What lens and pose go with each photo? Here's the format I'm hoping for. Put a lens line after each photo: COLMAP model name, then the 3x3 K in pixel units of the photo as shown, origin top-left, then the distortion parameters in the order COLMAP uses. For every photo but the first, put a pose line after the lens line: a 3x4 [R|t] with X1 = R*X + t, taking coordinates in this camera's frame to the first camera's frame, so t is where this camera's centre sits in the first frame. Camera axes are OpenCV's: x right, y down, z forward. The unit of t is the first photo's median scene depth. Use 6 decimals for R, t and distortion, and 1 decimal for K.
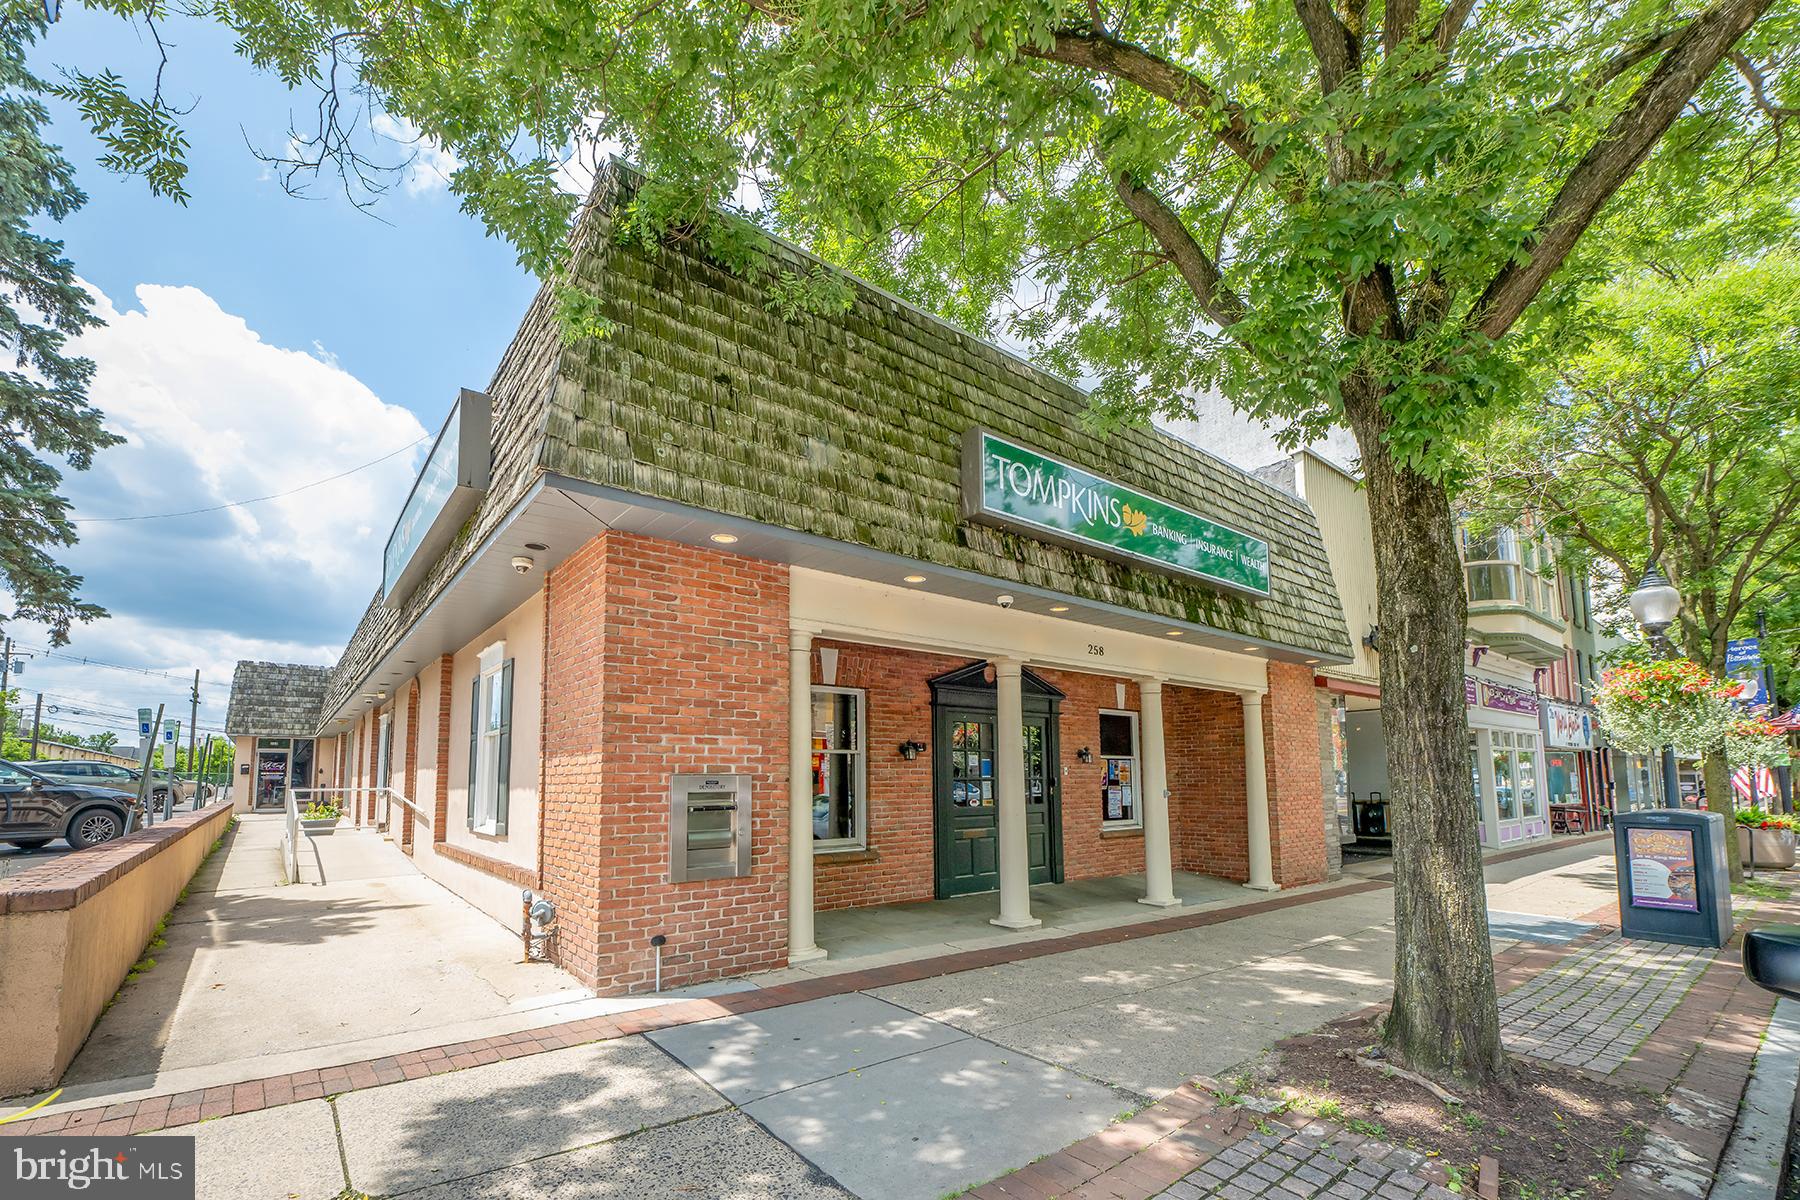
lens RADIAL K [[741.3, 0, 840.7], [0, 741.3, 697.2], [0, 0, 1]] dist [-0.002850, -0.000511]
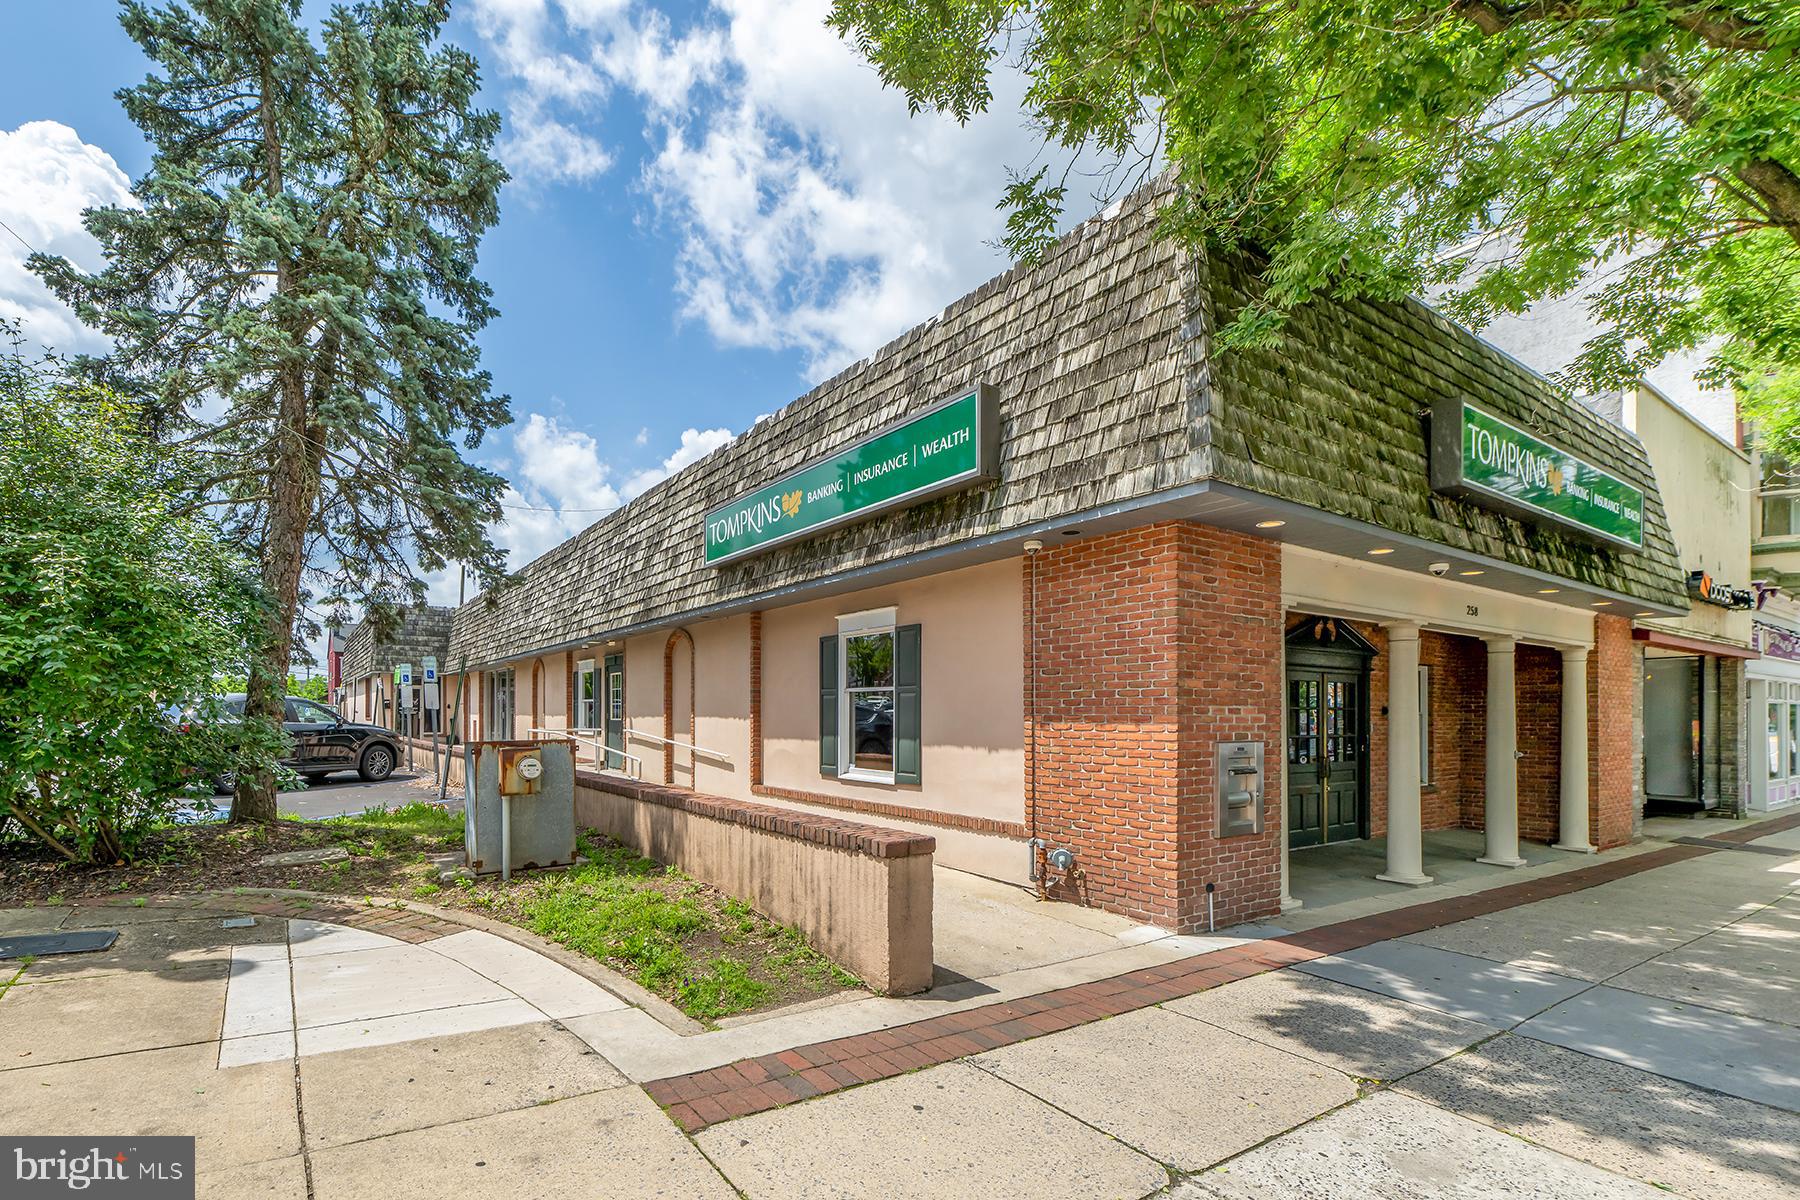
lens RADIAL K [[741.3, 0, 923.8], [0, 741.3, 706.9], [0, 0, 1]] dist [-0.002850, -0.000511]
pose [[0.993092, 0.010191, -0.116893, -0.400460], [0.000106, 0.996142, 0.087754, -0.034116], [0.117336, -0.087160, 0.989260, -0.107023]]
